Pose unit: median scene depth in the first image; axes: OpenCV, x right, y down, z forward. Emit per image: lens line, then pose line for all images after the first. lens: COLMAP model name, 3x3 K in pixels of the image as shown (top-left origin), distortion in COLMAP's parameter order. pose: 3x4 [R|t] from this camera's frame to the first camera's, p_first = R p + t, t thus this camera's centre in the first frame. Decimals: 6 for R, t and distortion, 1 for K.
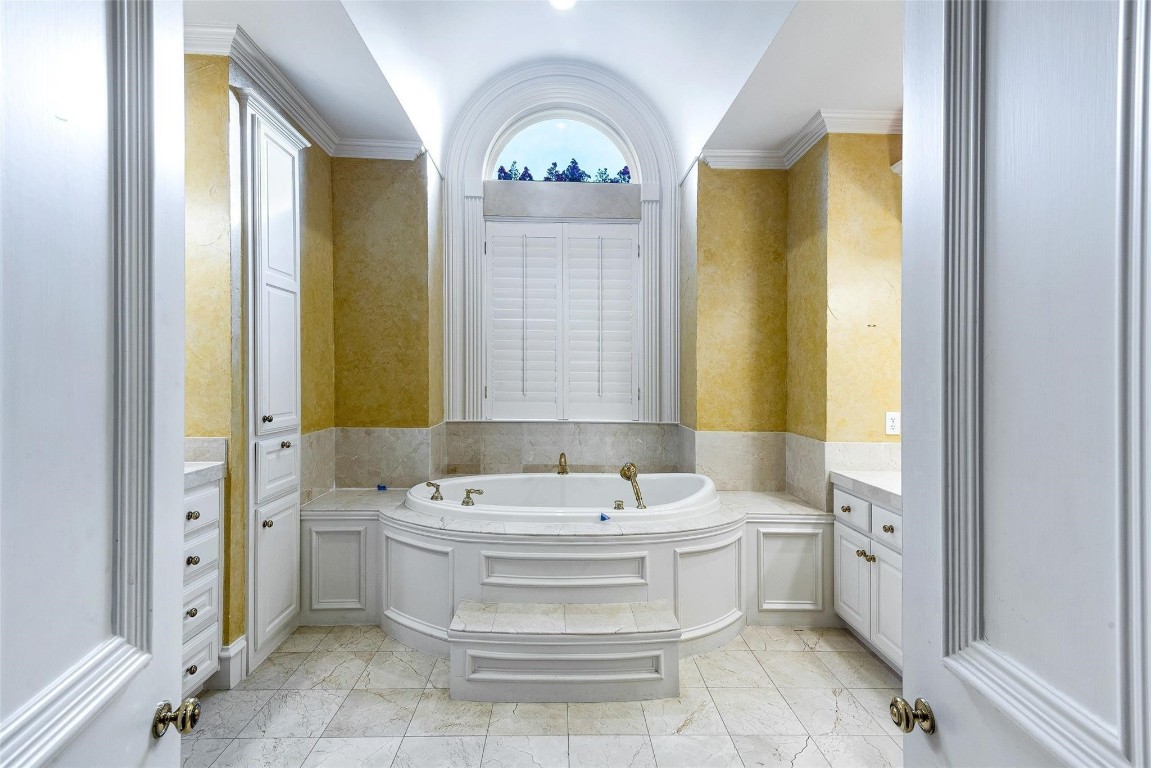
lens RADIAL K [[527.2, 0, 581.3], [0, 527.2, 374.9], [0, 0, 1]] dist [0.051467, -0.026184]
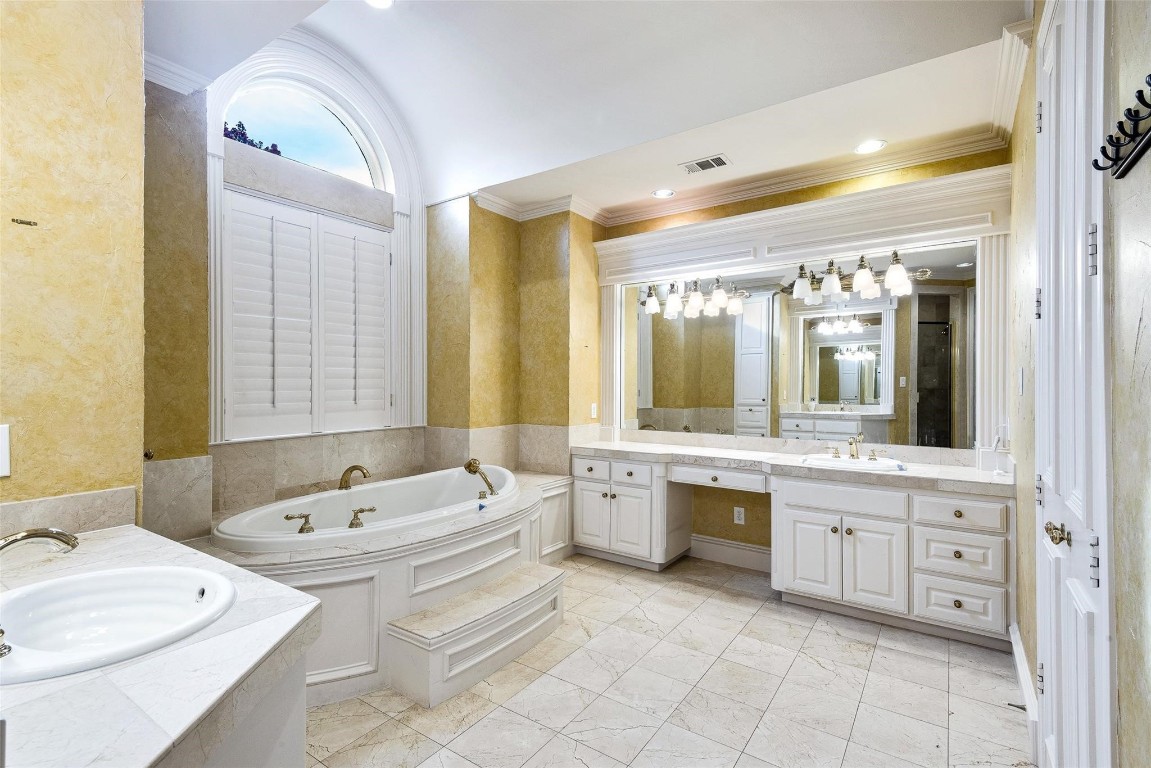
lens RADIAL K [[527.2, 0, 581.3], [0, 527.2, 374.9], [0, 0, 1]] dist [0.051467, -0.026184]
pose [[0.595962, -0.003993, 0.803003, -0.651022], [0.008664, 0.999961, -0.001458, -0.009745], [-0.802966, 0.007826, 0.595974, 0.128904]]
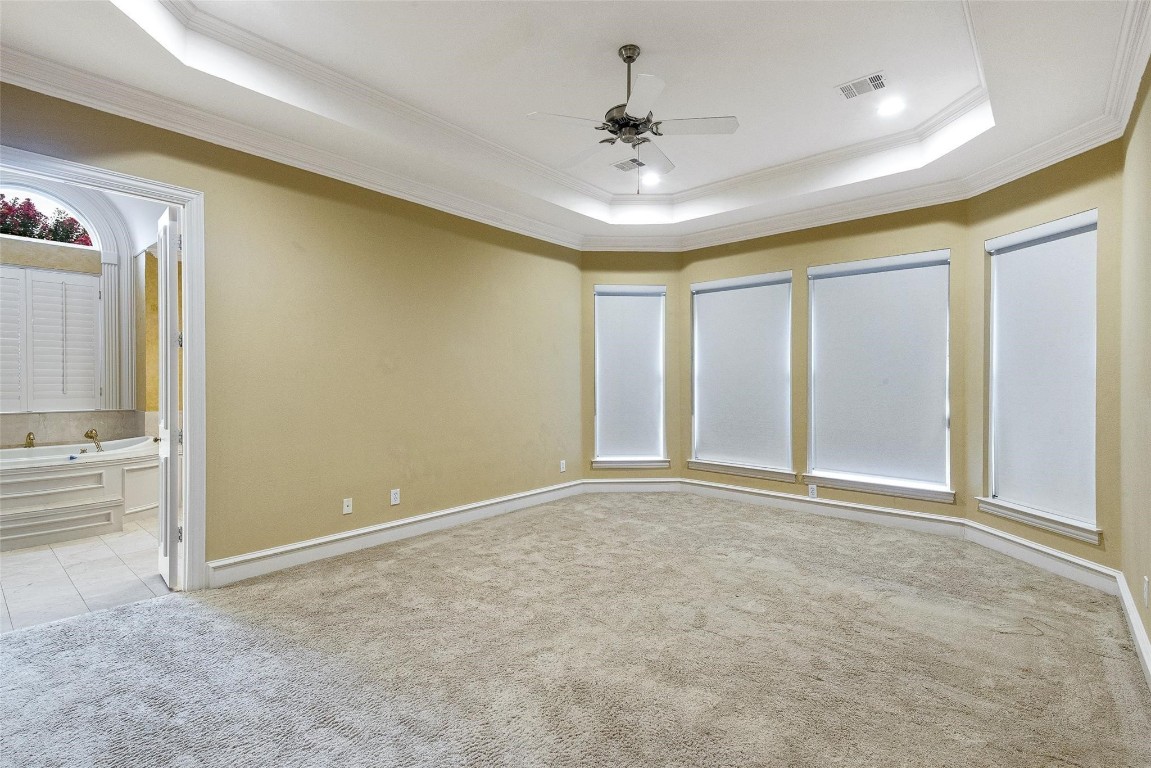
lens RADIAL K [[527.2, 0, 581.3], [0, 527.2, 374.9], [0, 0, 1]] dist [0.051467, -0.026184]
pose [[0.680453, -0.003987, 0.732781, -0.110396], [0.005080, 0.999987, 0.000723, -0.005619], [-0.732774, 0.003230, 0.680464, -1.346839]]
